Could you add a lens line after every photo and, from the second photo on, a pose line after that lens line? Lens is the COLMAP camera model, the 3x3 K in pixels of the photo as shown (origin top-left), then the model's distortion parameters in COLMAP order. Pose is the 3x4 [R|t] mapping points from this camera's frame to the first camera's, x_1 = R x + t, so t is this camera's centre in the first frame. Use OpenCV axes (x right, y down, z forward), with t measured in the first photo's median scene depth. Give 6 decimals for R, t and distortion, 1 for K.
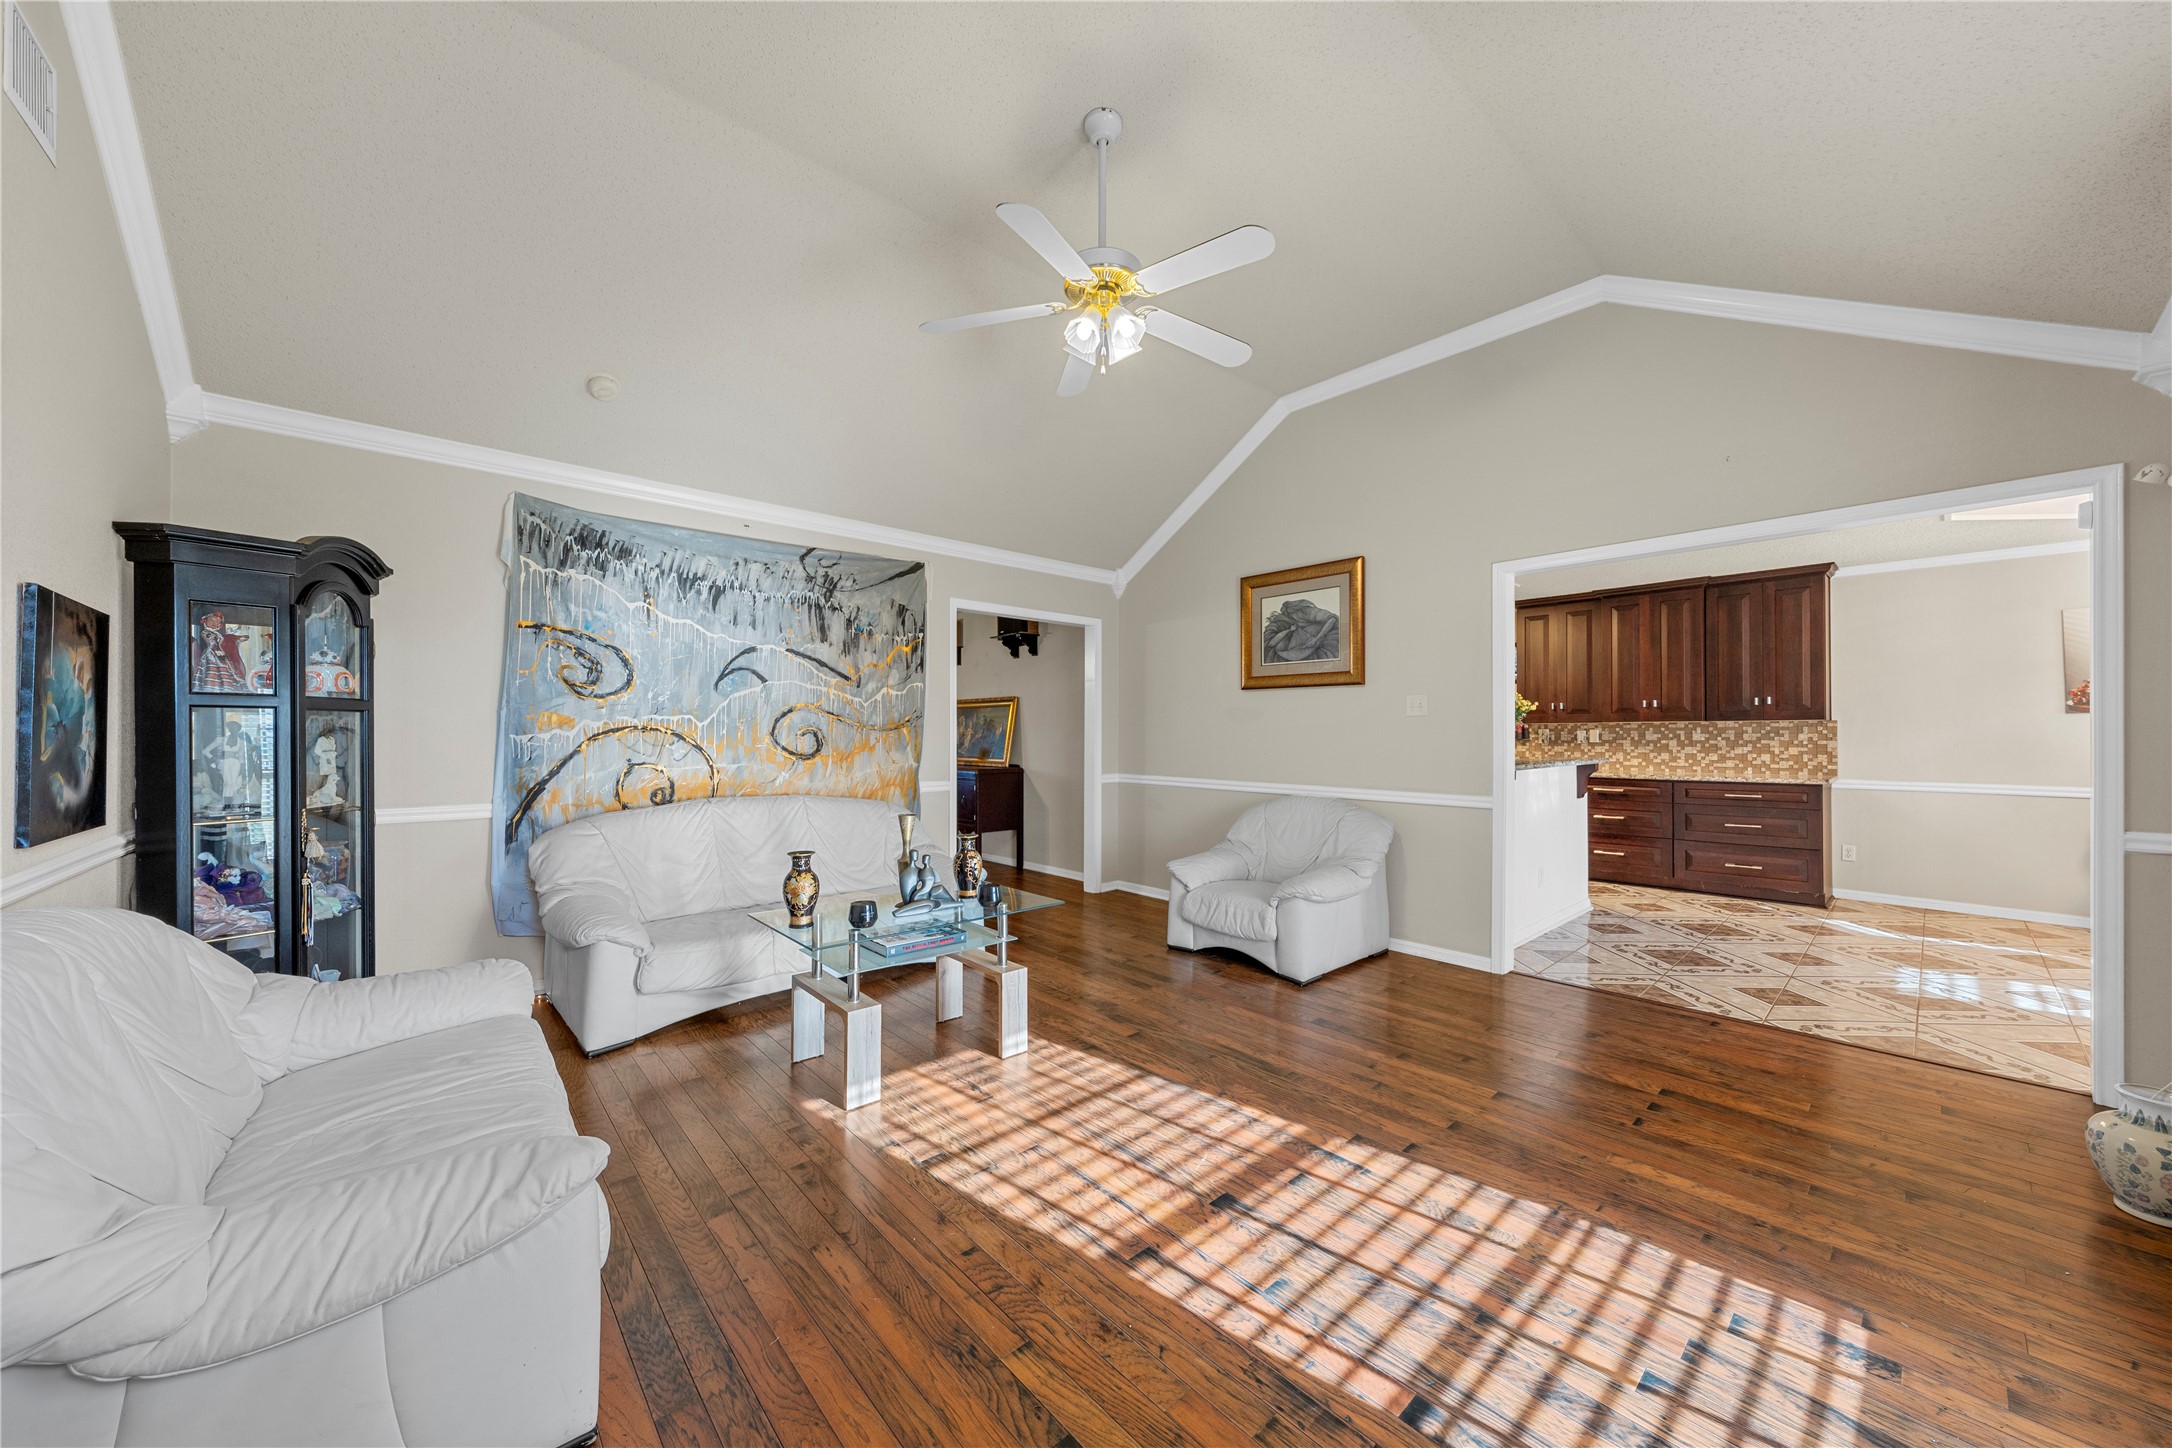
lens RADIAL K [[774.9, 0, 1083.1], [0, 774.9, 732.5], [0, 0, 1]] dist [-0.000794, -0.000029]
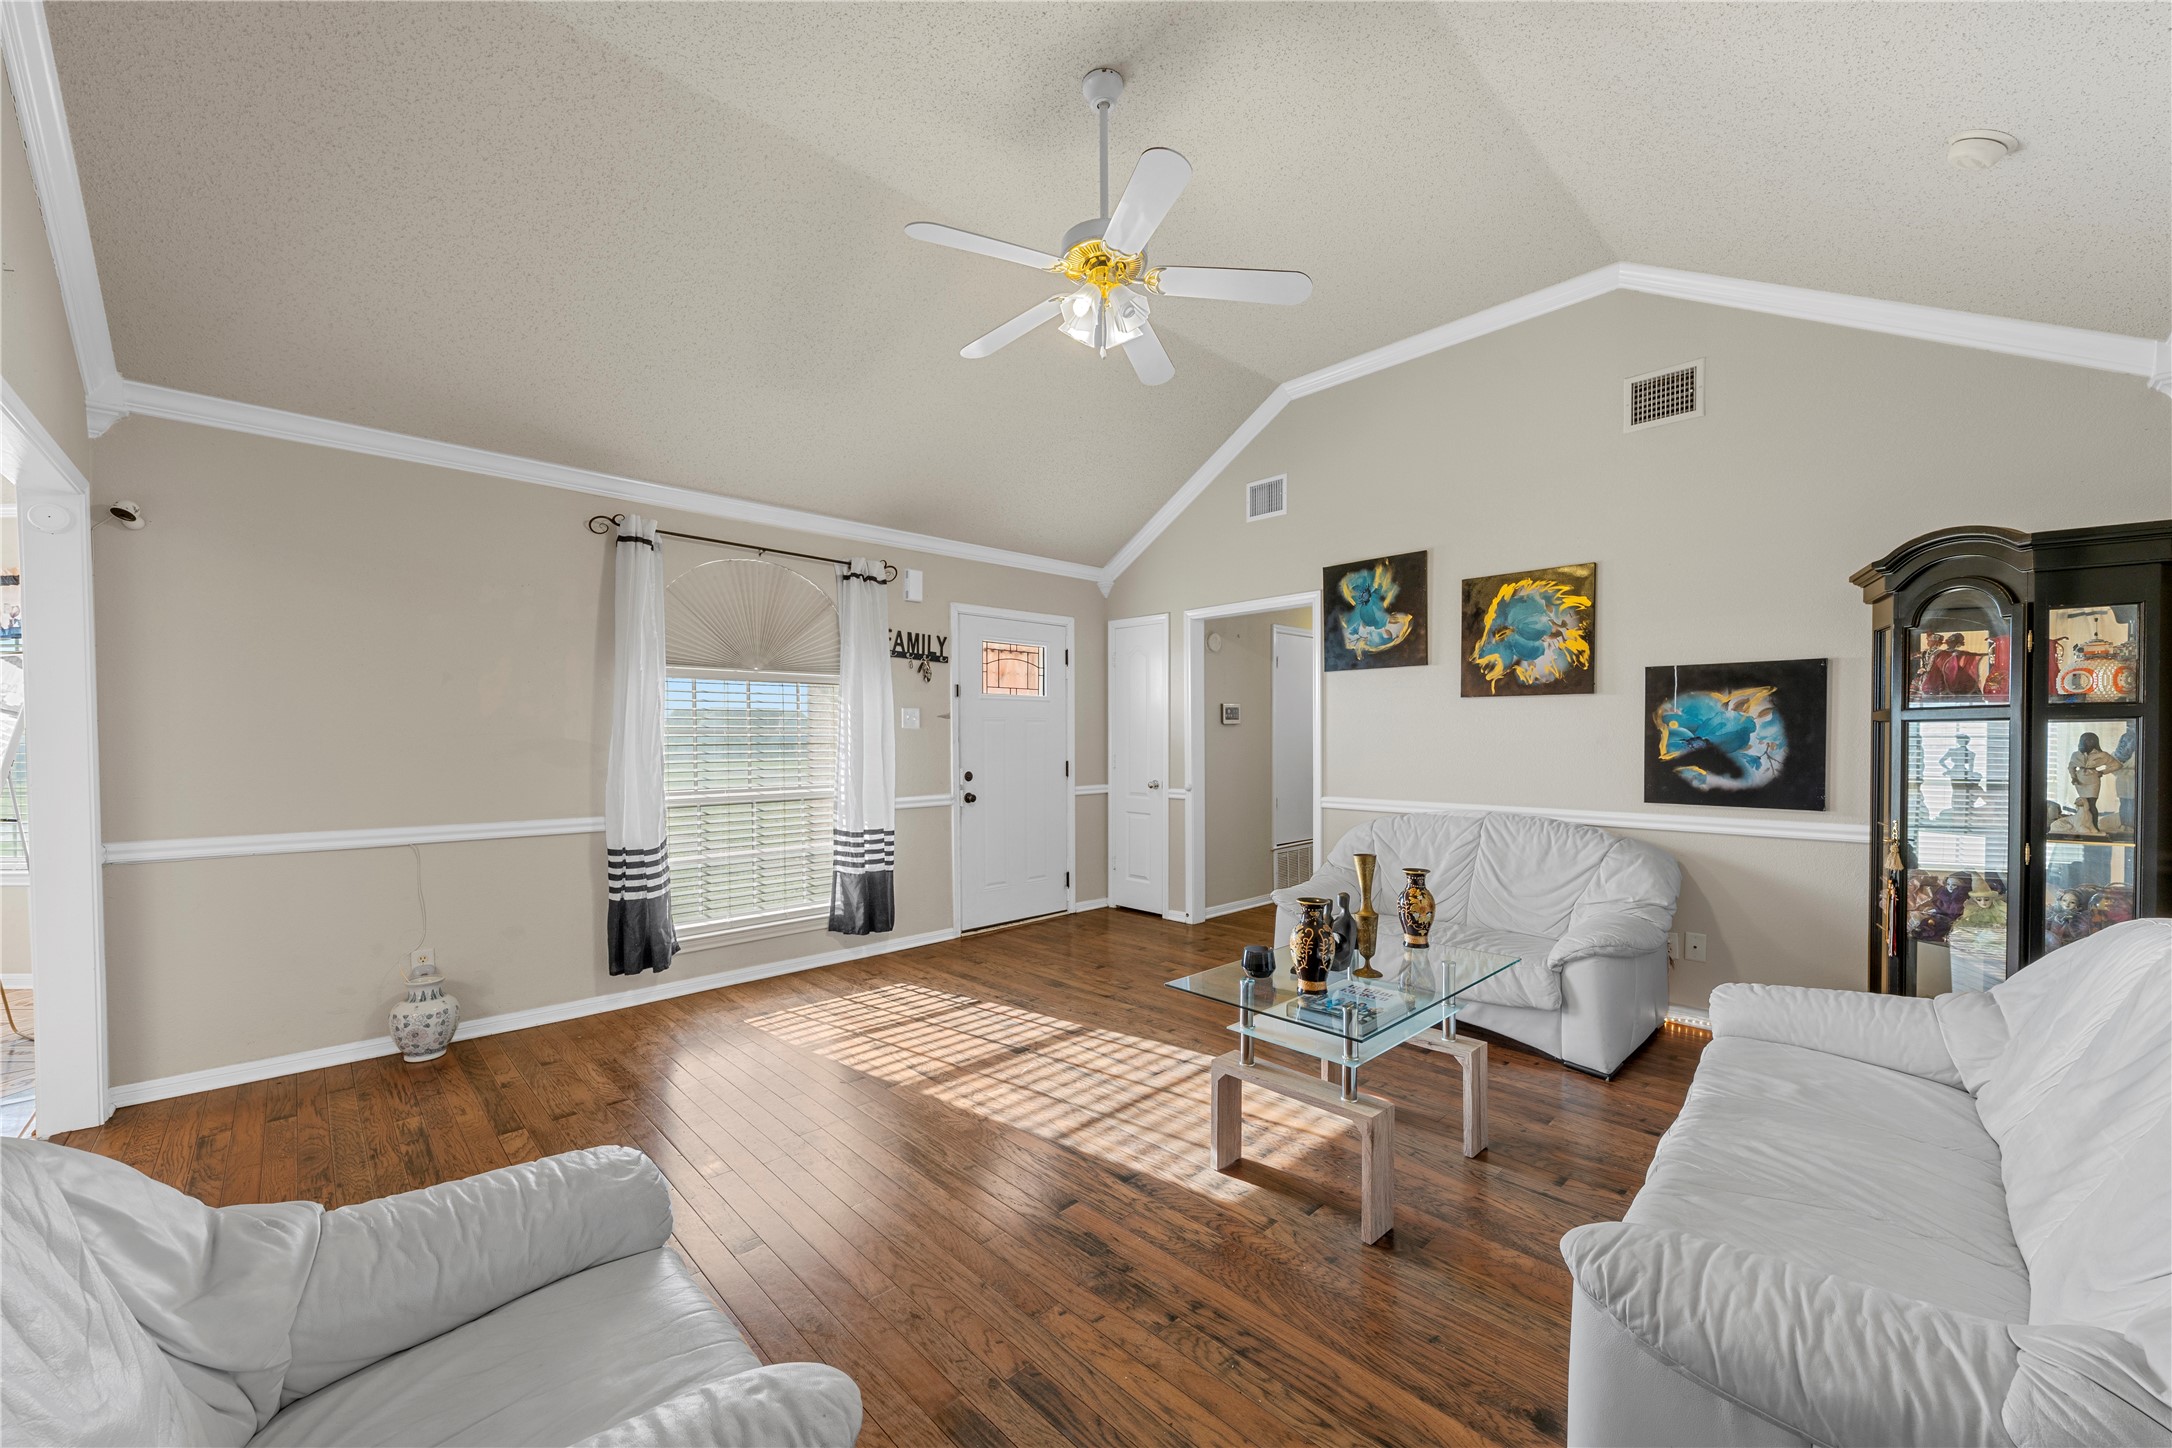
lens RADIAL K [[831.9, 0, 1092.3], [0, 831.9, 741.5], [0, 0, 1]] dist [0.000793, 0.000047]
pose [[-0.998723, 0.000808, -0.050524, 0.114476], [0.000618, 0.999993, 0.003775, -0.016233], [0.050526, 0.003739, -0.998716, 2.555920]]
